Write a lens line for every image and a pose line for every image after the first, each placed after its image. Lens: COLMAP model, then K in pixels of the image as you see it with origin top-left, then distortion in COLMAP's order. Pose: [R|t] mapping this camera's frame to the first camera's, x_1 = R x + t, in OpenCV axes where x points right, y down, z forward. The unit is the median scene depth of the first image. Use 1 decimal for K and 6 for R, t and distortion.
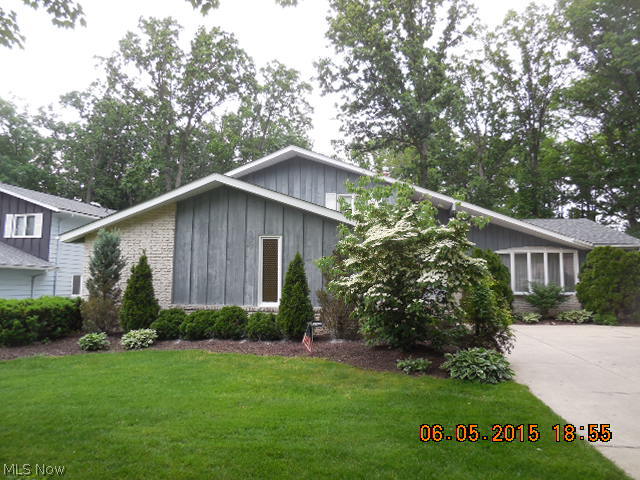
lens RADIAL K [[461.3, 0, 320.0], [0, 461.3, 240.0], [0, 0, 1]] dist [-0.027860, 0.000344]
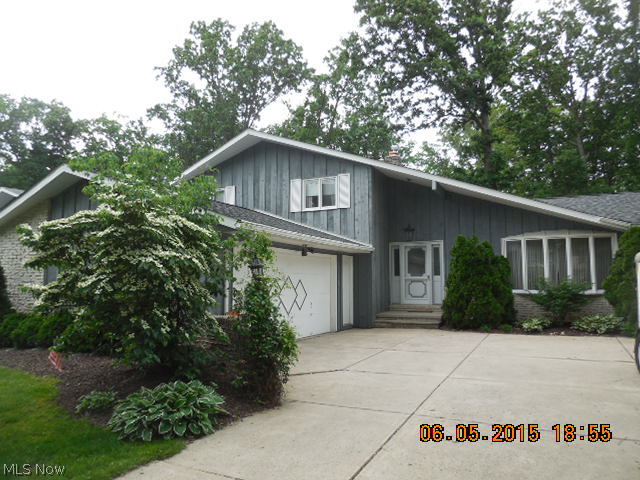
lens RADIAL K [[461.3, 0, 320.0], [0, 461.3, 240.0], [0, 0, 1]] dist [-0.027860, 0.000344]
pose [[0.960952, -0.036330, -0.274321, 0.147230], [0.039148, 0.999222, 0.004802, 0.005451], [0.273933, -0.015353, 0.961626, 0.079802]]
